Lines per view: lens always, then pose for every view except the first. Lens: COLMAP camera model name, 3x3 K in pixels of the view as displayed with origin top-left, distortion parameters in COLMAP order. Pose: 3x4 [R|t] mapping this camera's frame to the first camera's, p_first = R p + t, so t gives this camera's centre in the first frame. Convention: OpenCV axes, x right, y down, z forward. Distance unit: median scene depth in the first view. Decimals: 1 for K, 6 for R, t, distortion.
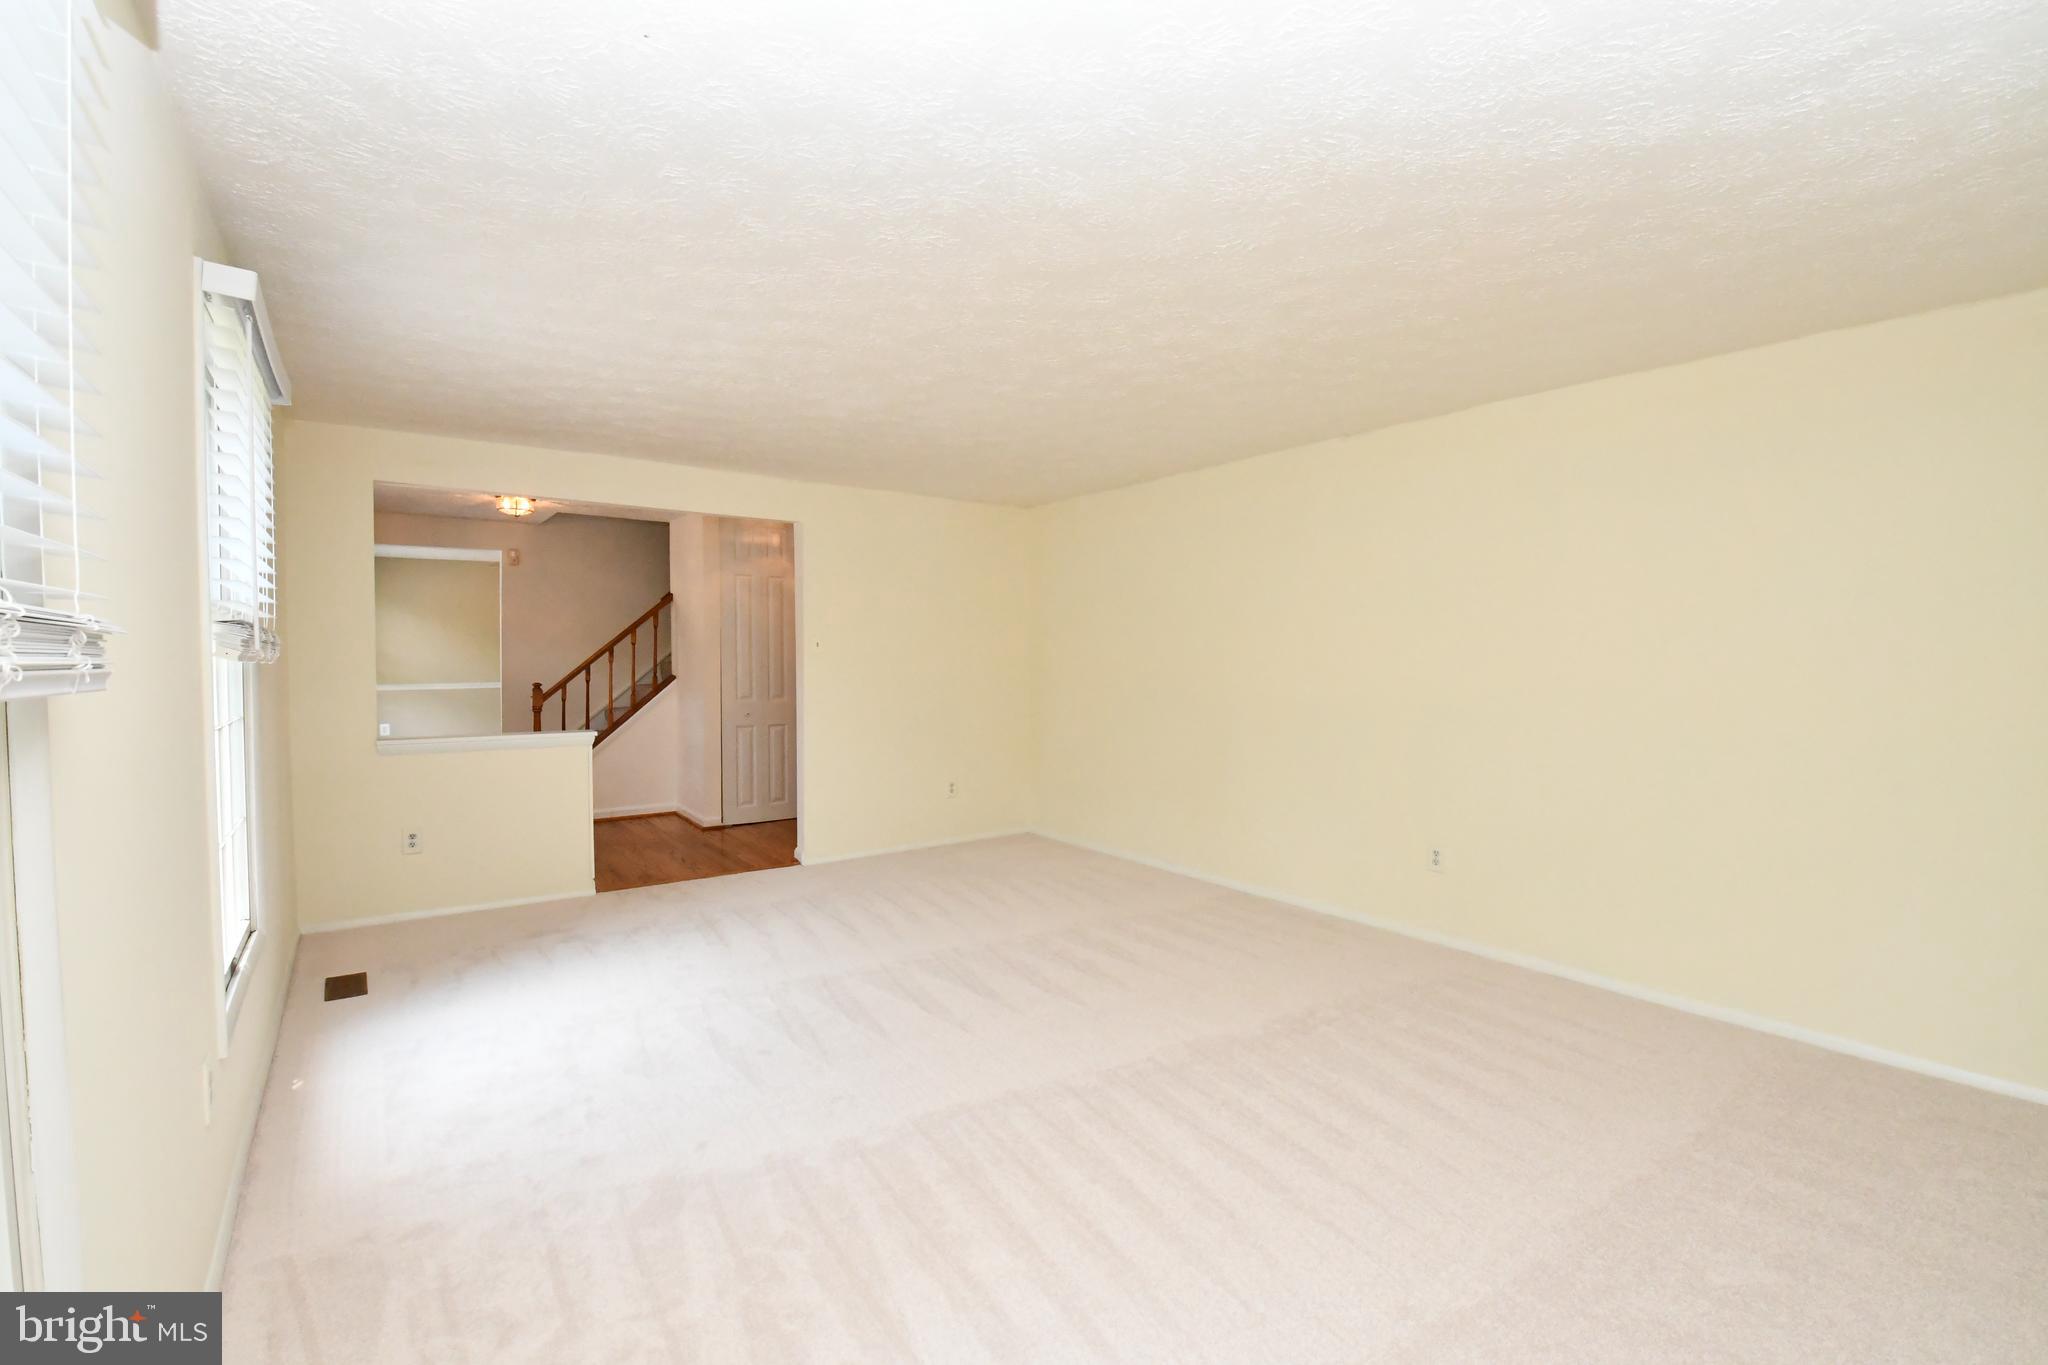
lens RADIAL K [[890.3, 0, 1024.0], [0, 890.3, 682.5], [0, 0, 1]] dist [-0.040394, -0.000389]
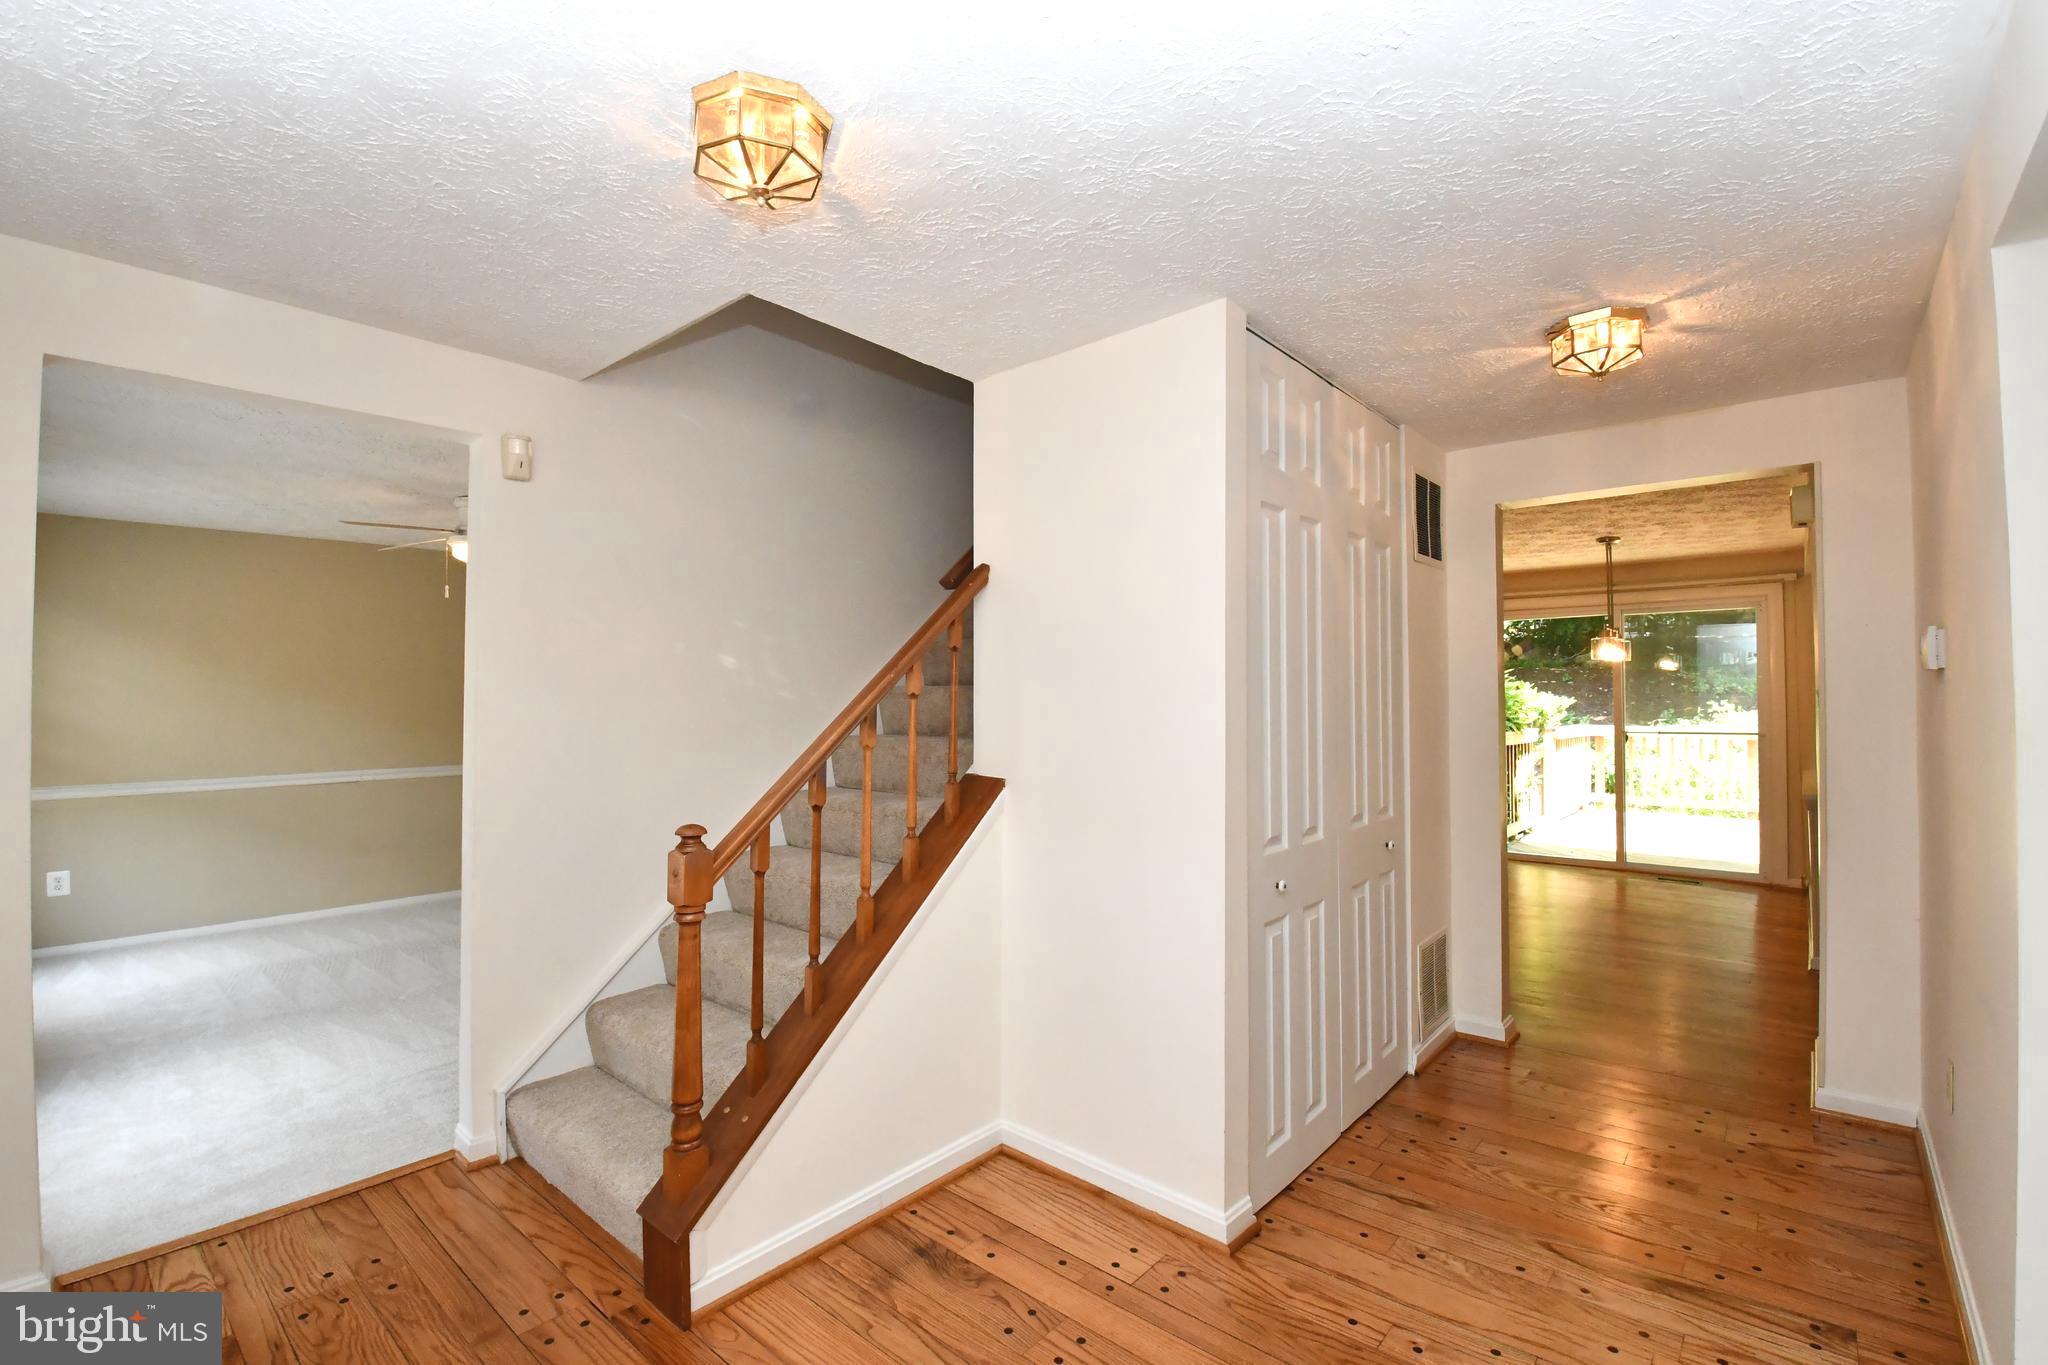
lens RADIAL K [[906.8, 0, 1024.0], [0, 906.8, 682.5], [0, 0, 1]] dist [-0.030431, -0.000027]
pose [[0.977800, -0.006638, 0.209434, -1.407459], [0.016641, 0.998801, -0.046034, -0.097040], [-0.208877, 0.048497, 0.976739, 1.864593]]
